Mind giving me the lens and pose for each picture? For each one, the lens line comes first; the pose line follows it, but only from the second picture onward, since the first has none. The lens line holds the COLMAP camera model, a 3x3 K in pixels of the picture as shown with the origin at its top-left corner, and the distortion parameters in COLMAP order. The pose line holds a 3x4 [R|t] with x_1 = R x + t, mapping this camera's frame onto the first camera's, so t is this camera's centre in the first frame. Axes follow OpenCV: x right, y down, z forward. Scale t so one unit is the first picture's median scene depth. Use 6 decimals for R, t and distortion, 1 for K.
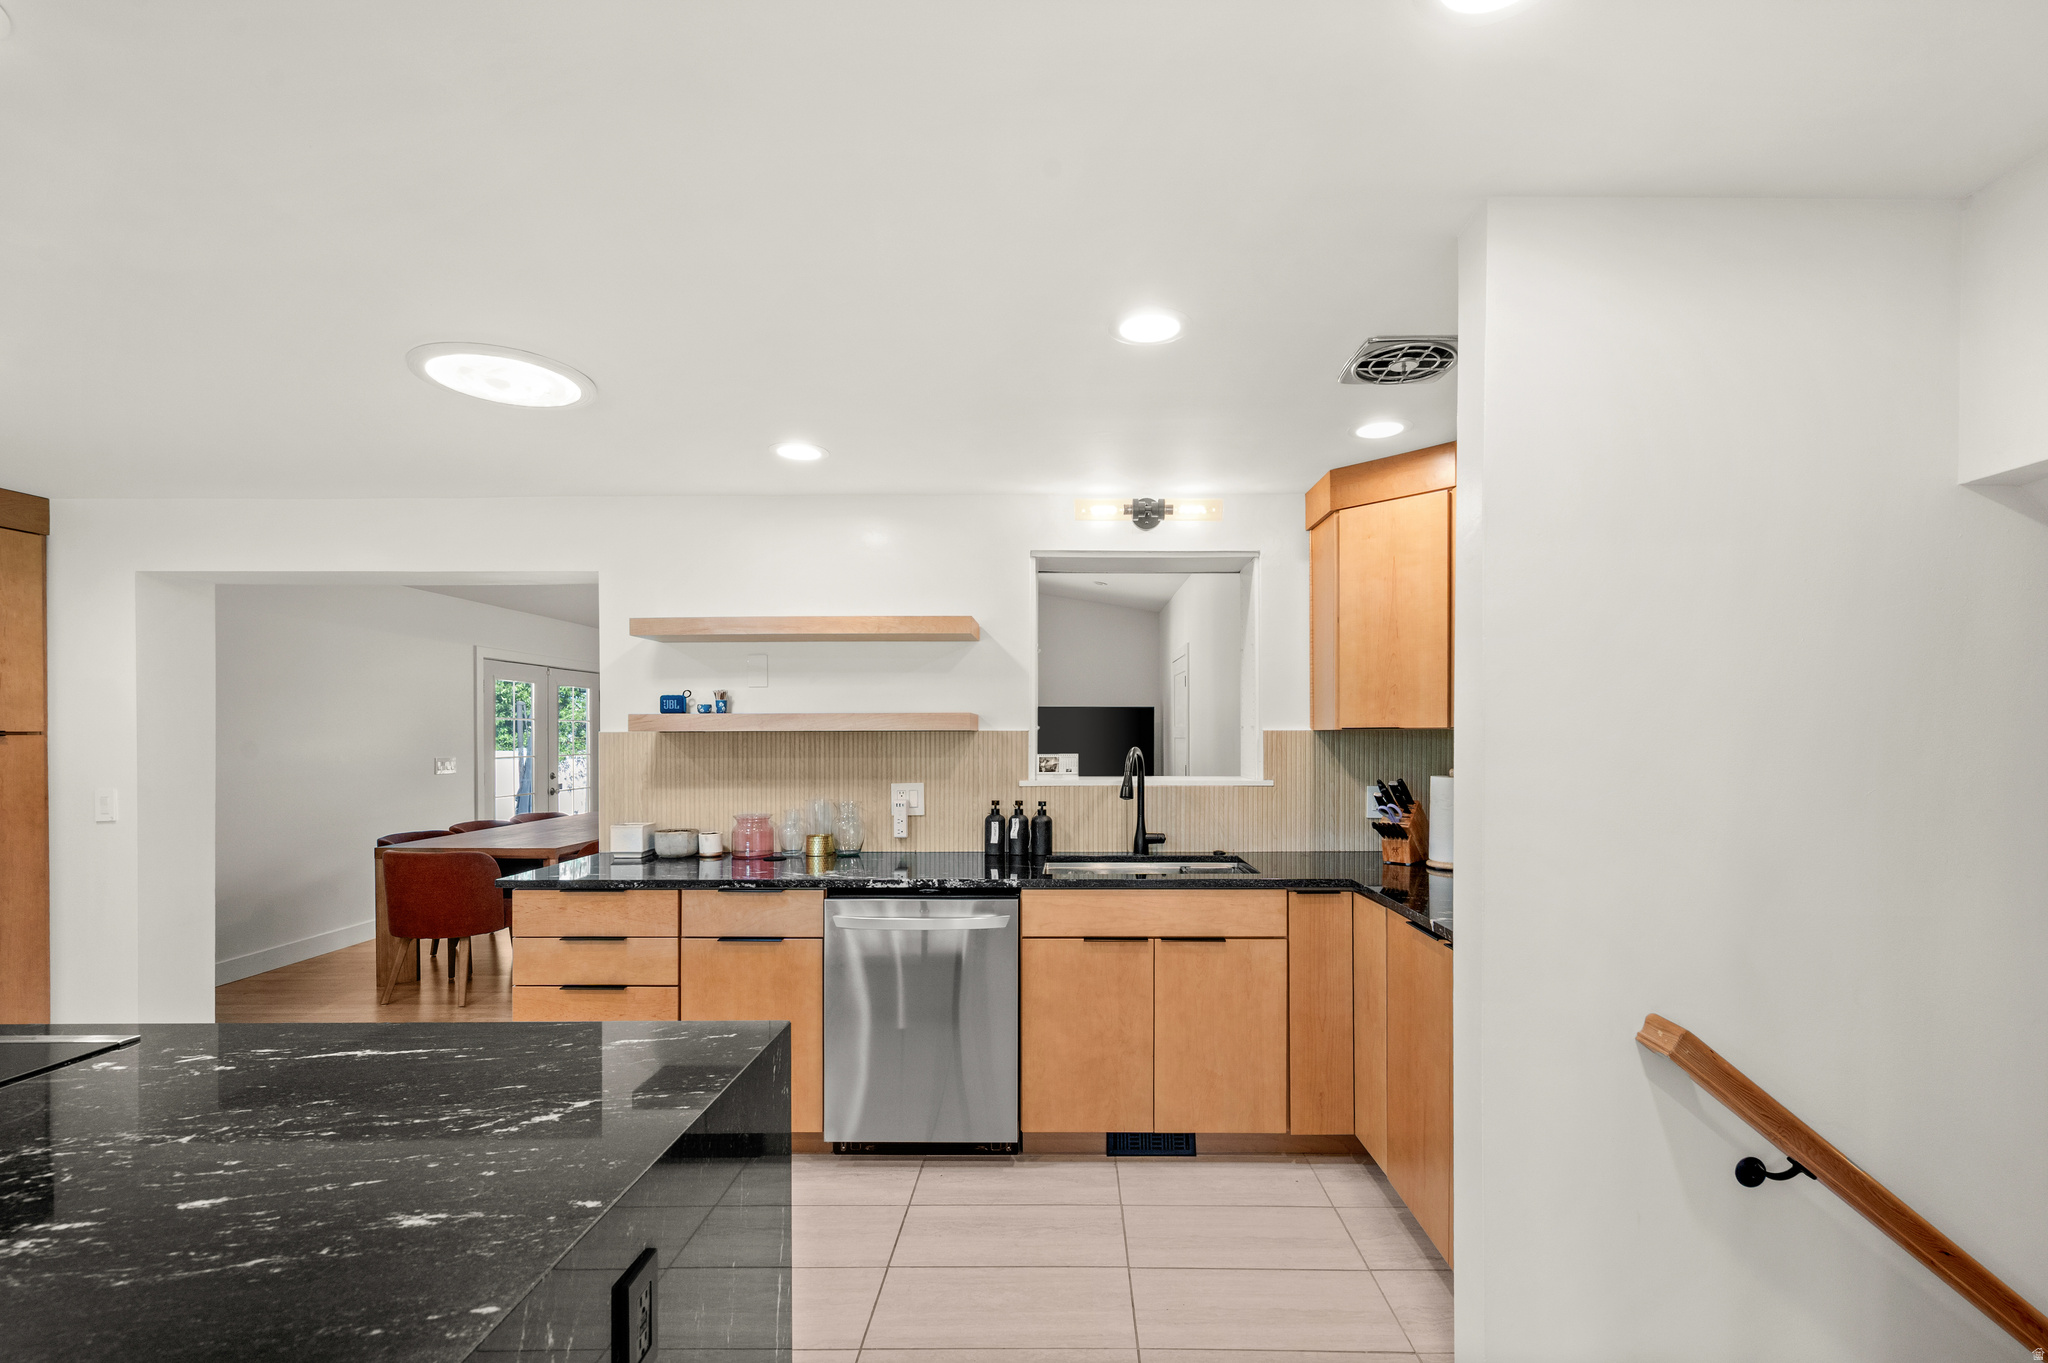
lens RADIAL K [[901.7, 0, 1062.1], [0, 901.7, 733.3], [0, 0, 1]] dist [-0.008683, 0.000171]
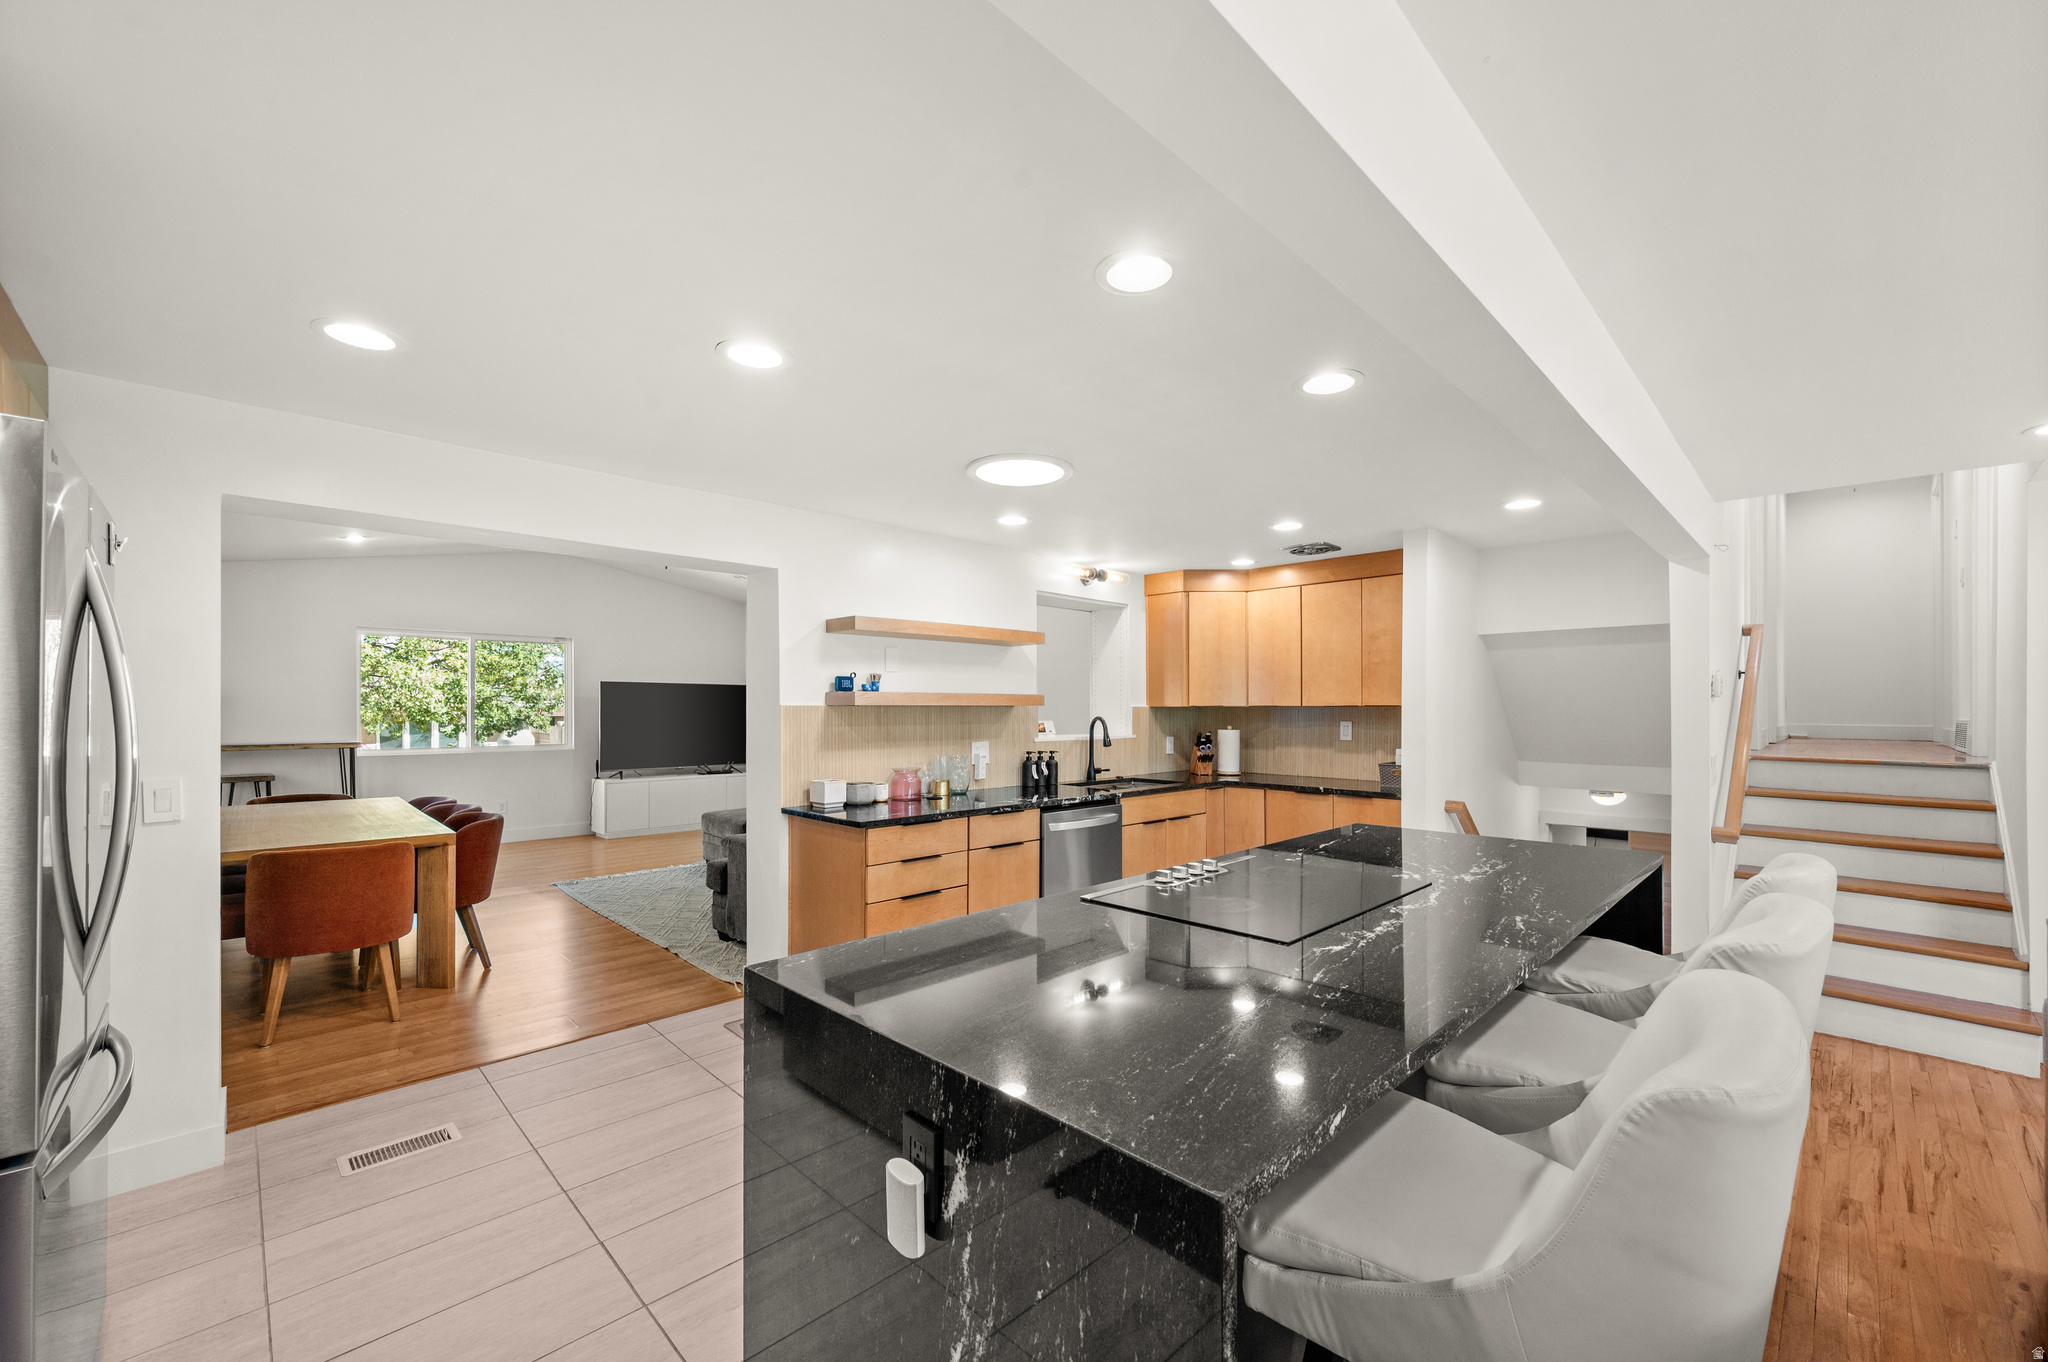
lens RADIAL K [[819.4, 0, 1023.8], [0, 819.4, 699.8], [0, 0, 1]] dist [-0.001288, -0.000376]
pose [[0.712121, 0.009823, 0.701988, -1.060676], [-0.002514, 0.999931, -0.011442, 0.003047], [-0.702052, 0.006383, 0.712097, 0.012691]]
